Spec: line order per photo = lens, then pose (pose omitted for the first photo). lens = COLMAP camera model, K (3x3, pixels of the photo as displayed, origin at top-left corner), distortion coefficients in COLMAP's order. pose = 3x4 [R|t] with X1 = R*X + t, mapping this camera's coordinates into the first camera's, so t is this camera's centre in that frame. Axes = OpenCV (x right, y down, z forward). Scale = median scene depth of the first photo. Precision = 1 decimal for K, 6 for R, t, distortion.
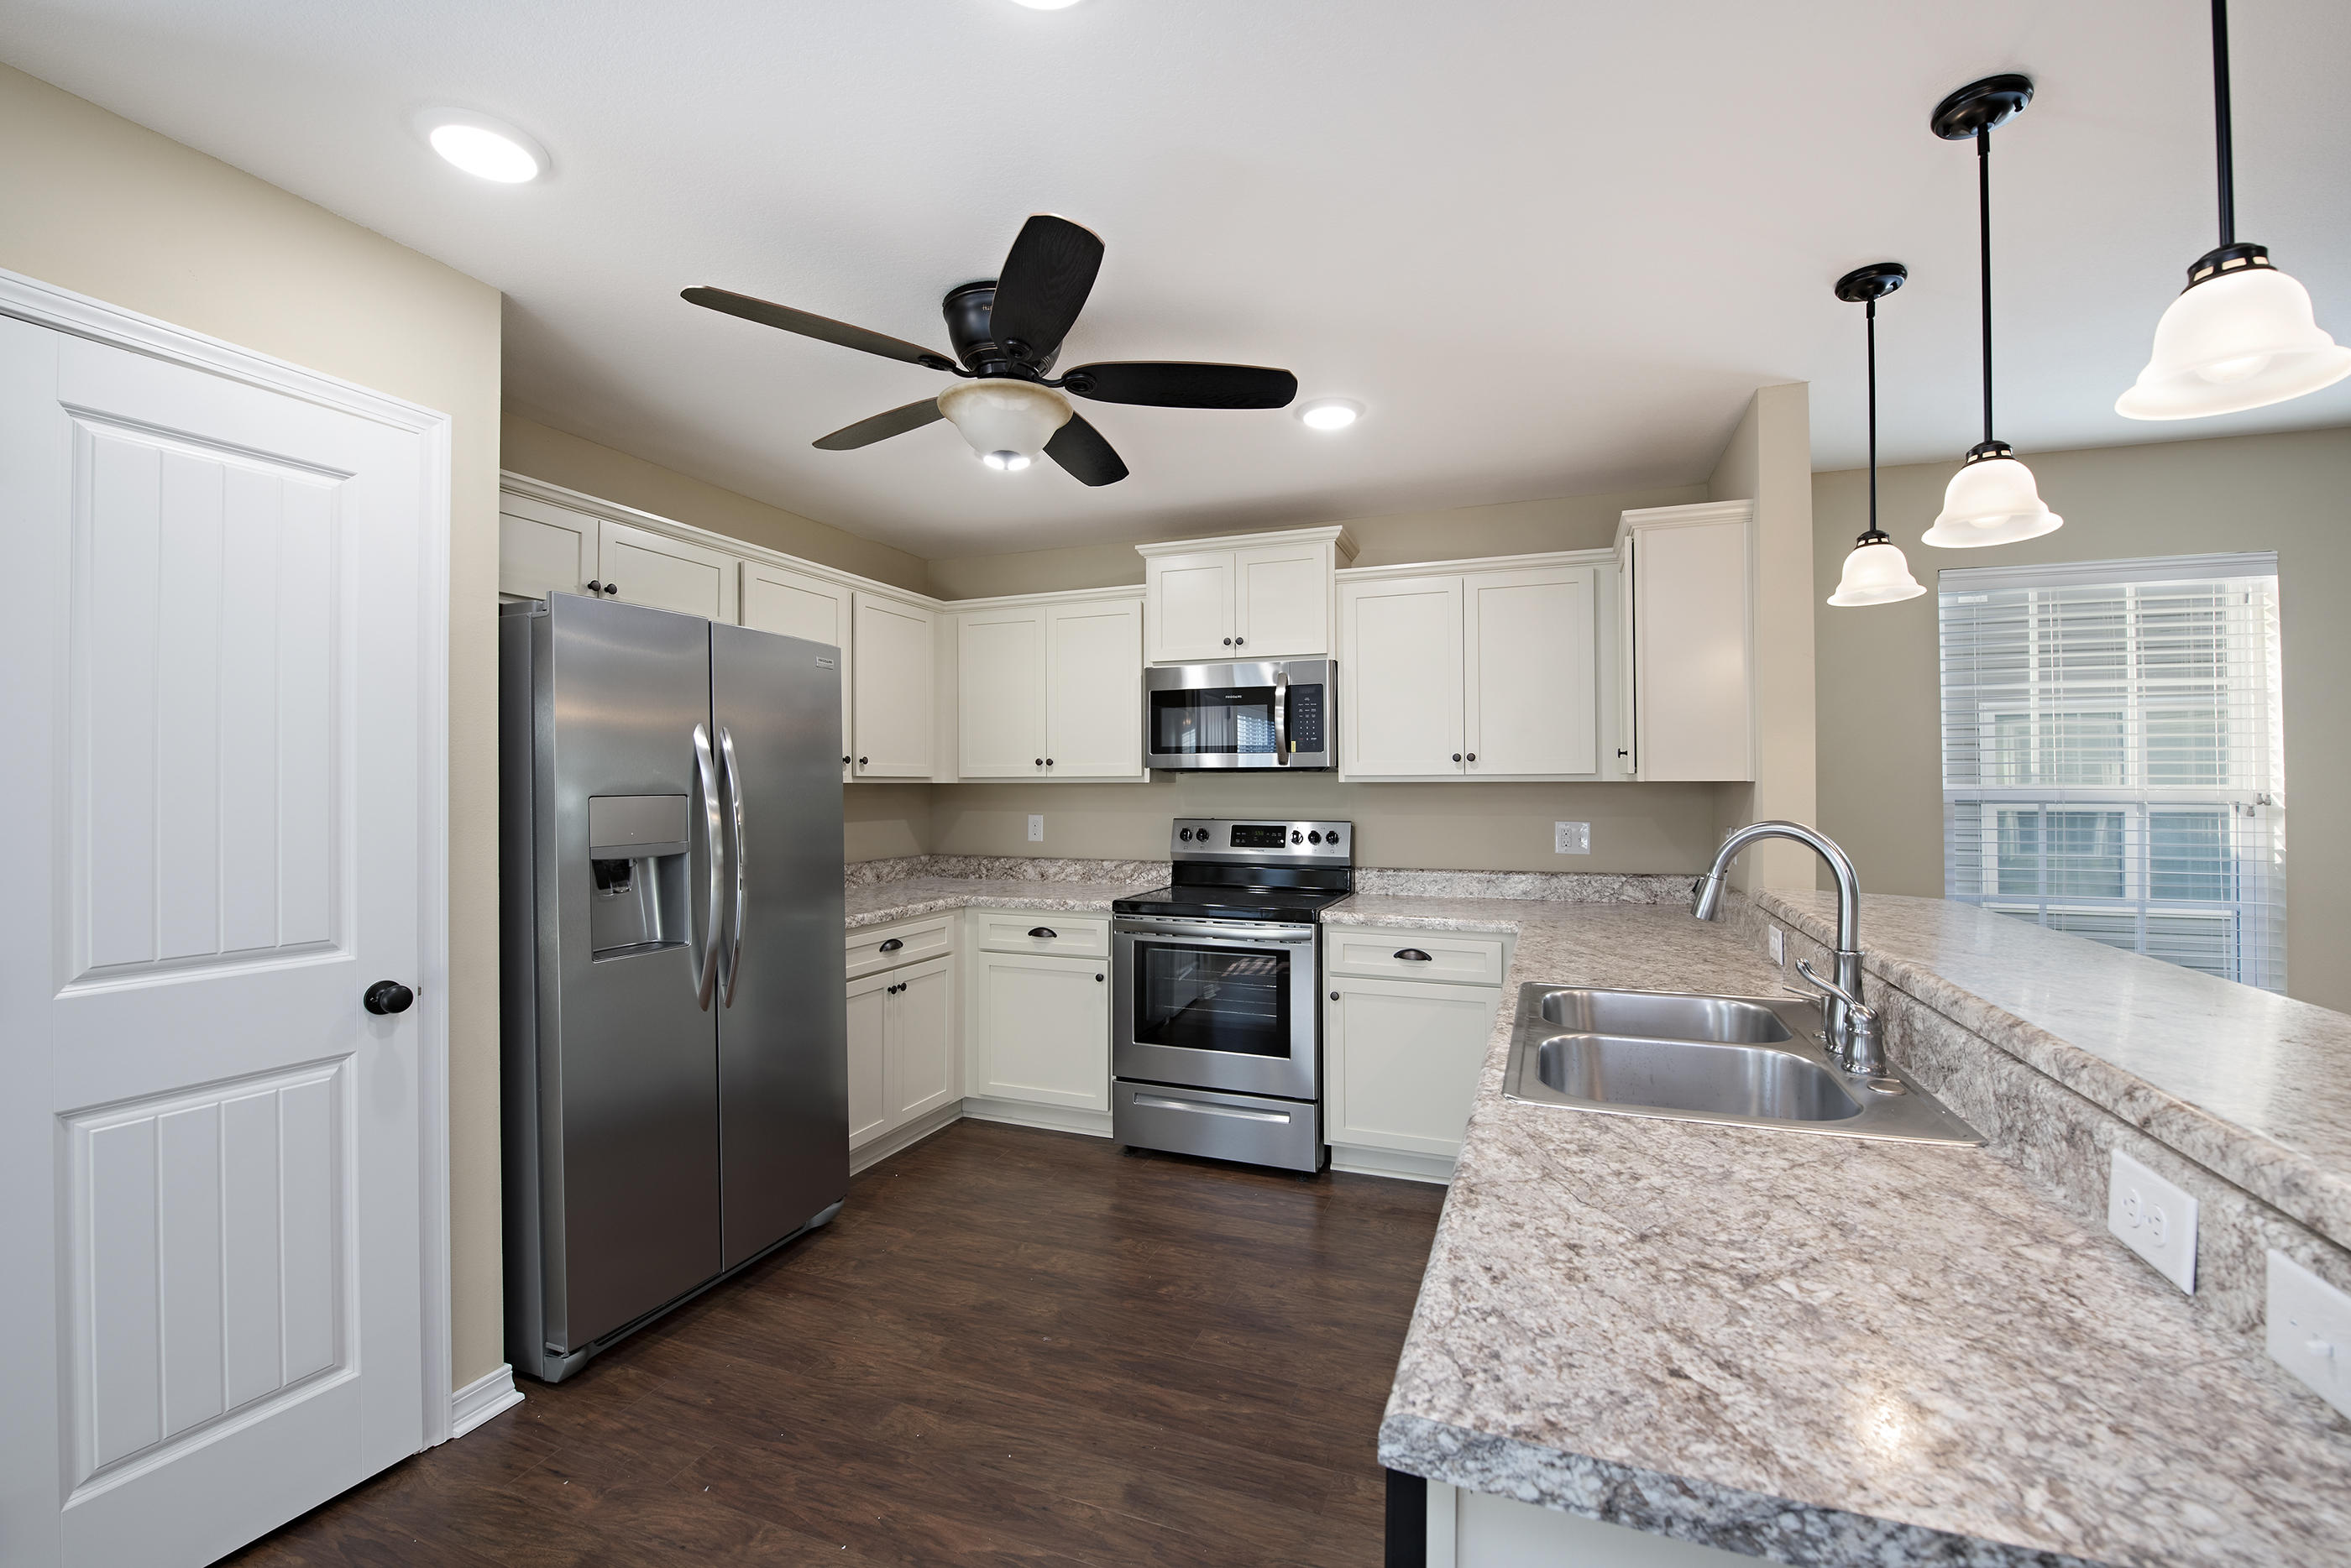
lens RADIAL K [[938.6, 0, 1189.5], [0, 938.6, 772.9], [0, 0, 1]] dist [-0.018119, -0.000640]
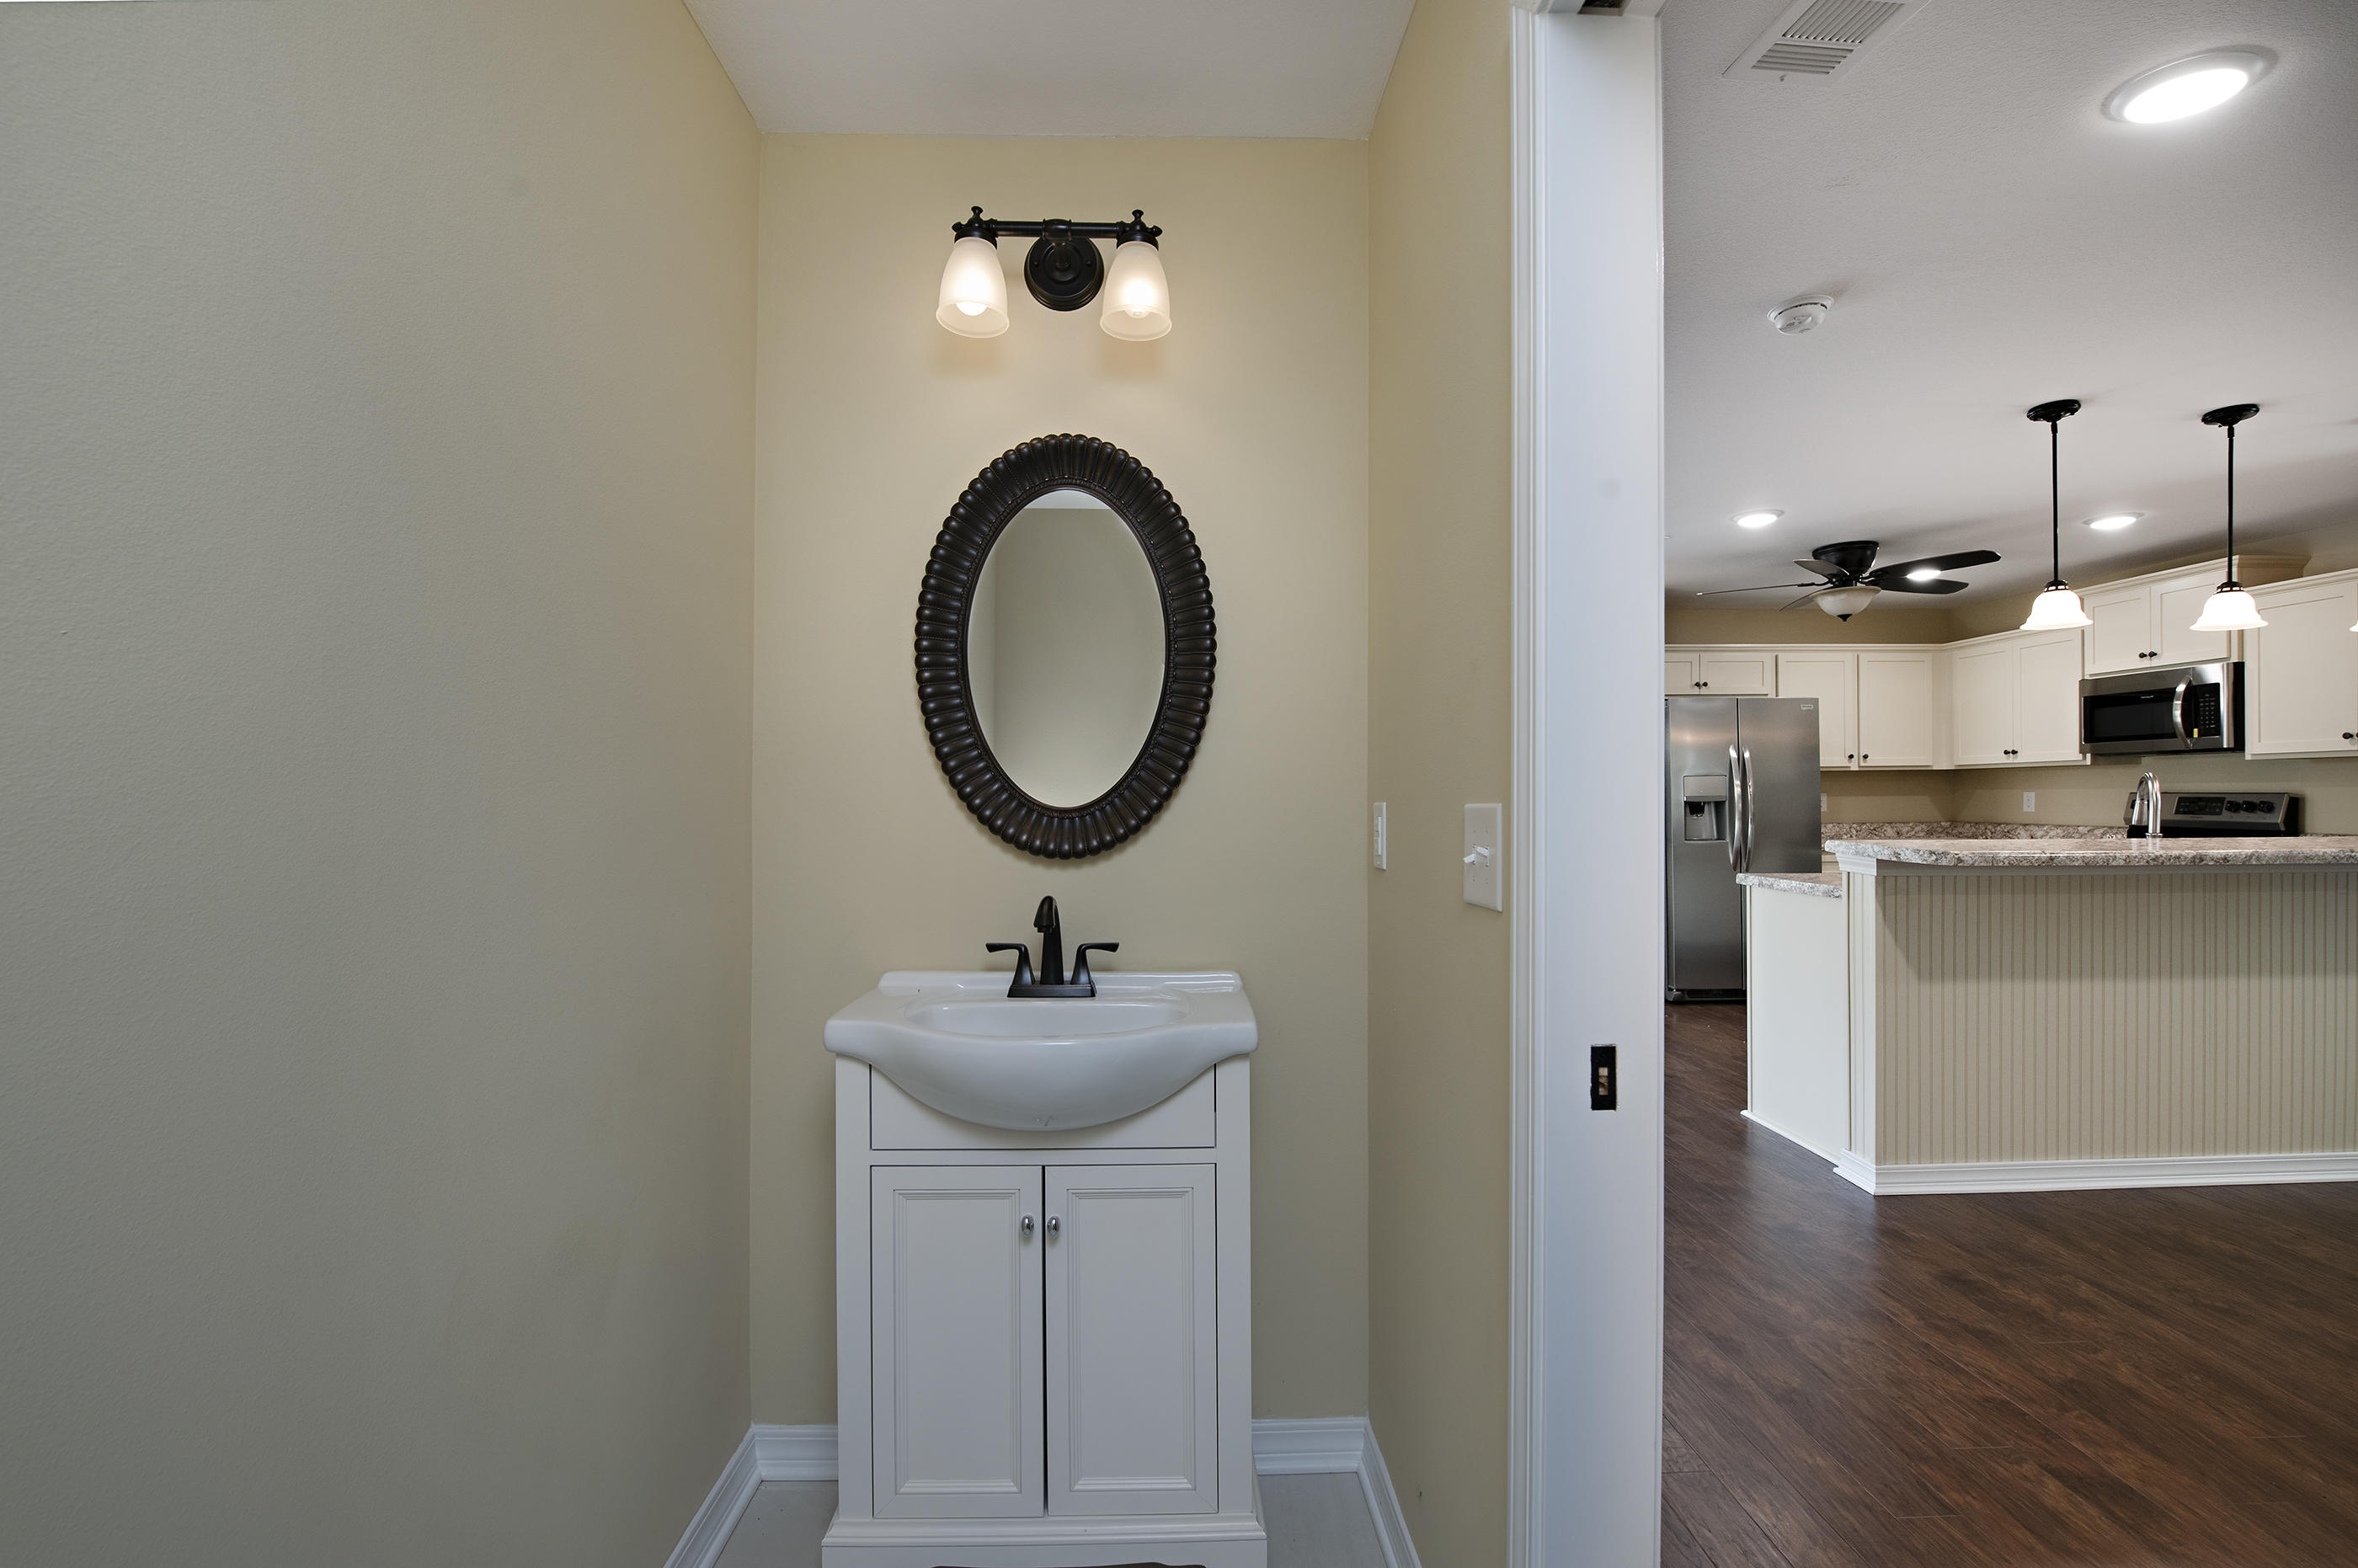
lens RADIAL K [[935.9, 0, 1202.3], [0, 935.9, 788.4], [0, 0, 1]] dist [-0.014001, 0.000085]
pose [[0.397684, -0.006653, -0.917498, 0.749760], [0.020125, 0.999796, 0.001473, 0.018665], [0.917302, -0.019051, 0.397737, -0.779377]]
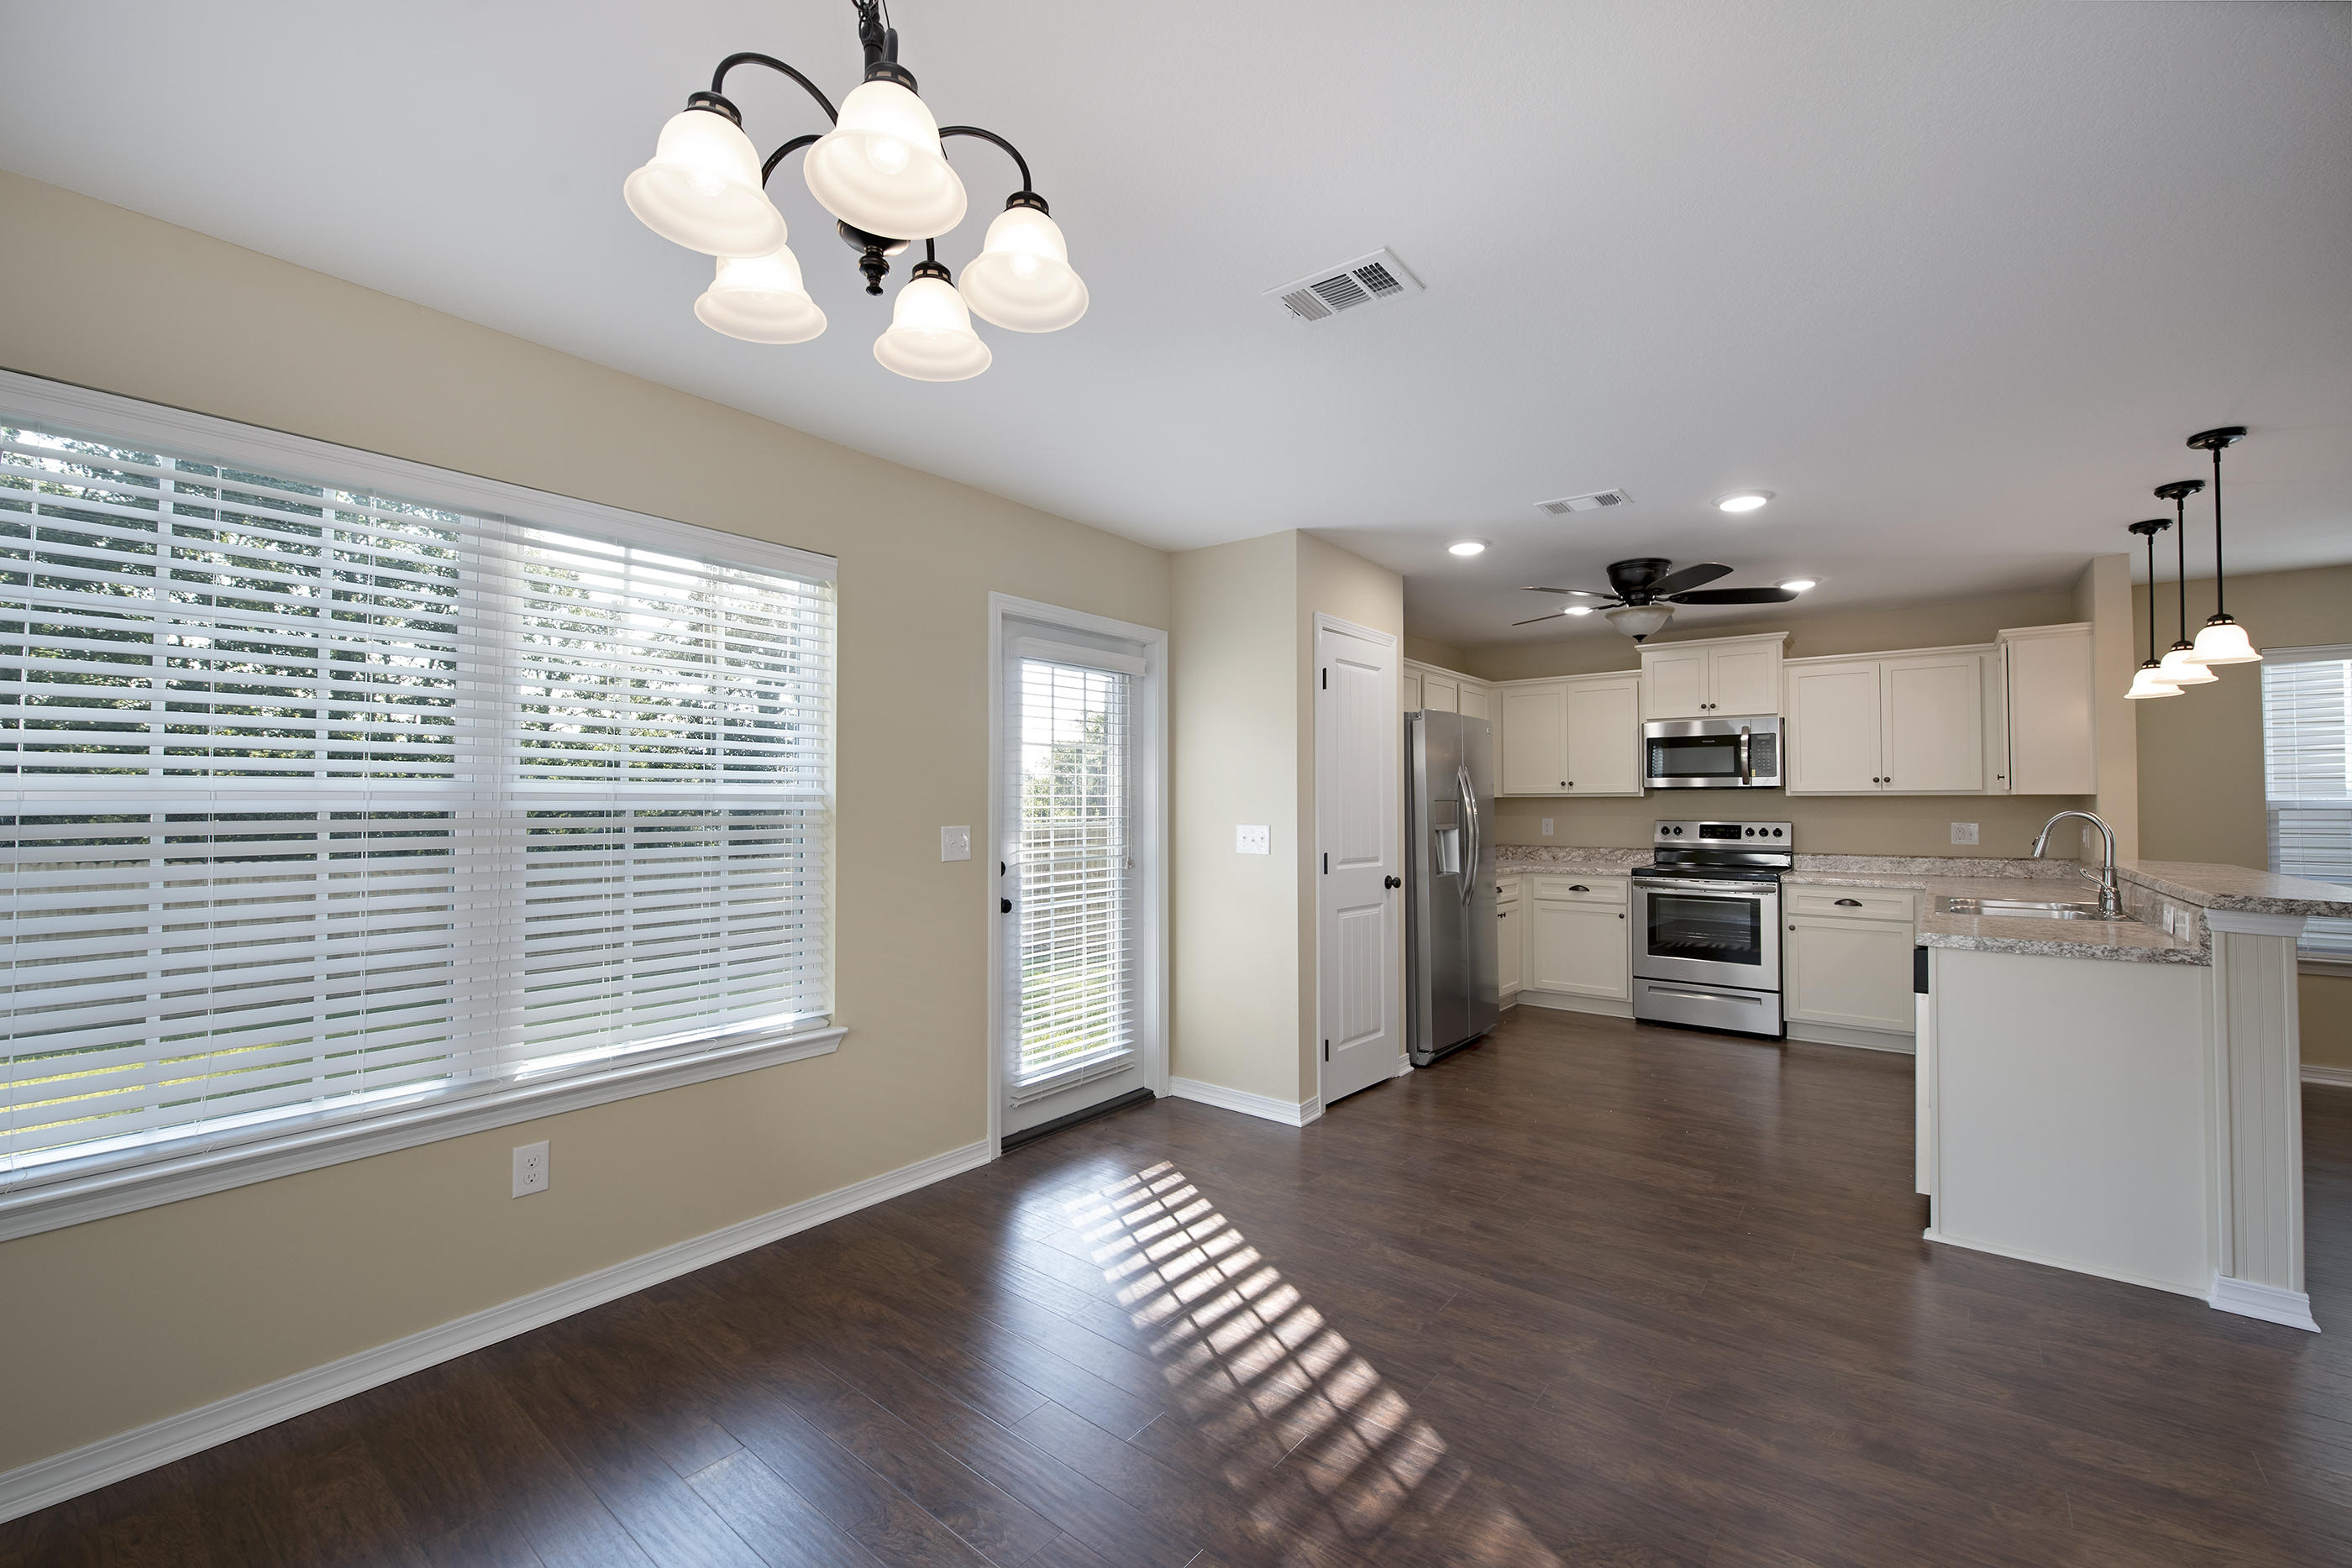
lens RADIAL K [[933.5, 0, 1199.2], [0, 933.5, 788.4], [0, 0, 1]] dist [-0.014001, 0.000085]
pose [[0.954604, -0.002921, -0.297864, -0.326120], [0.001462, 0.999986, -0.005121, 0.004211], [0.297875, 0.004453, 0.954594, -0.793117]]
